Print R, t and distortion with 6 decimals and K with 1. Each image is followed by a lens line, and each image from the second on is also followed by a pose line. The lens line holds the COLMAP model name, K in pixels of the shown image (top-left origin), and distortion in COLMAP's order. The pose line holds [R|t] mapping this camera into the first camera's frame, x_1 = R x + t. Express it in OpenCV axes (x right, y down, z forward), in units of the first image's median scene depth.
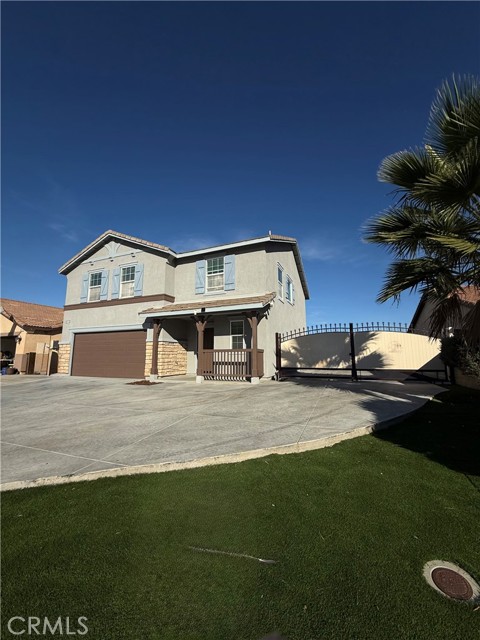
lens RADIAL K [[253.6, 0, 240.0], [0, 253.6, 320.0], [0, 0, 1]] dist [-0.000611, -0.000060]
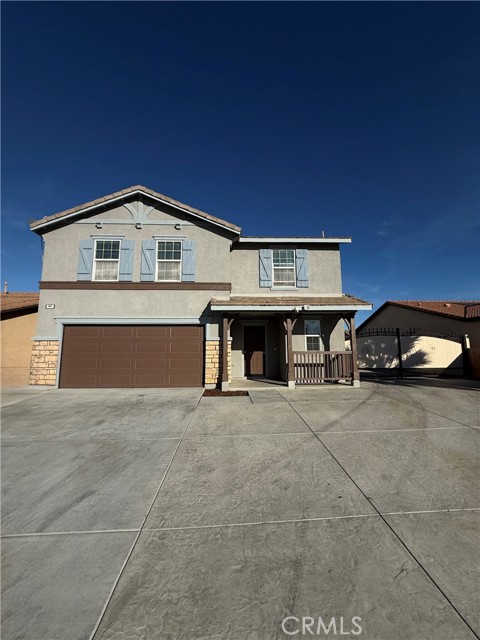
lens RADIAL K [[253.6, 0, 240.0], [0, 253.6, 320.0], [0, 0, 1]] dist [-0.000611, -0.000060]
pose [[0.906698, 0.052558, 0.418494, -0.595507], [-0.057670, 0.998336, -0.000433, 0.015823], [-0.417820, -0.023742, 0.908219, 0.230725]]
